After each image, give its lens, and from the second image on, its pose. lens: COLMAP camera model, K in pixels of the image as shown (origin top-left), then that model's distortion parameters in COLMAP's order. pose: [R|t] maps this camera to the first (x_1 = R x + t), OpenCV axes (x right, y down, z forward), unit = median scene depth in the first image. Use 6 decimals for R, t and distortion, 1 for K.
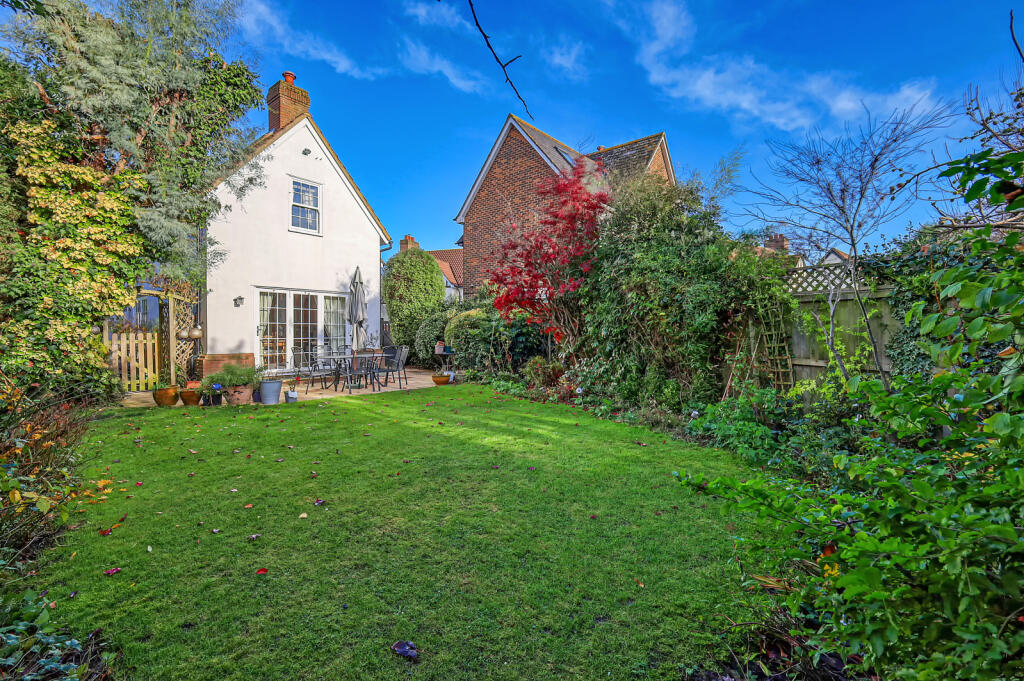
lens RADIAL K [[439.2, 0, 513.8], [0, 439.2, 330.6], [0, 0, 1]] dist [-0.000734, -0.000373]
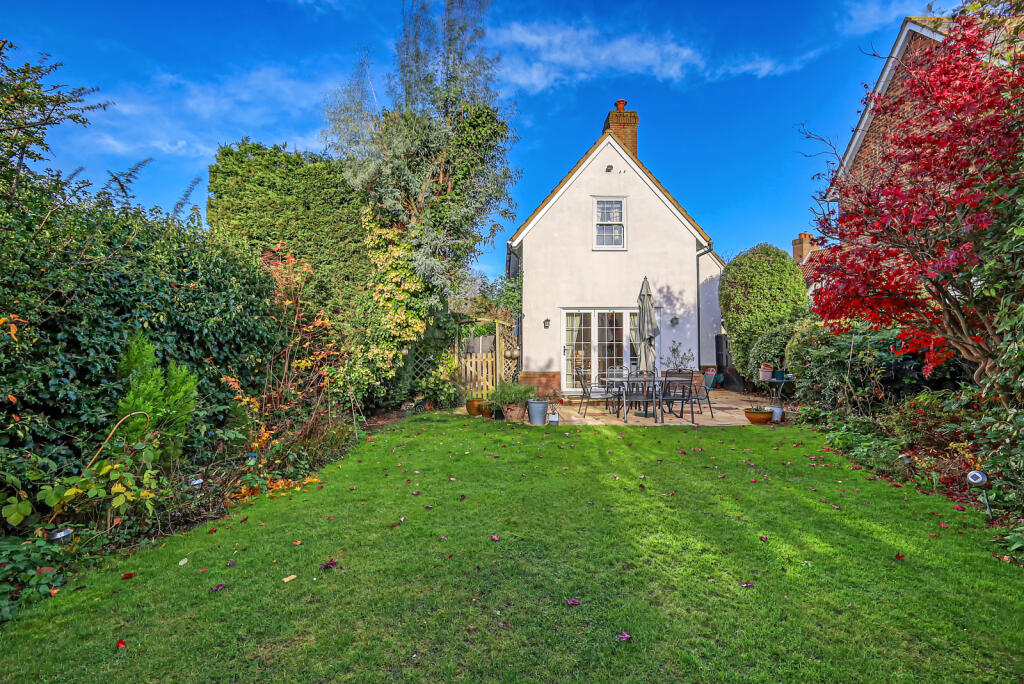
lens RADIAL K [[441.0, 0, 511.8], [0, 441.0, 327.5], [0, 0, 1]] dist [-0.003086, -0.000602]
pose [[0.655023, -0.042147, -0.754432, 0.123602], [0.008223, 0.998782, -0.048658, -0.003765], [0.755564, 0.025668, 0.654572, 0.204777]]
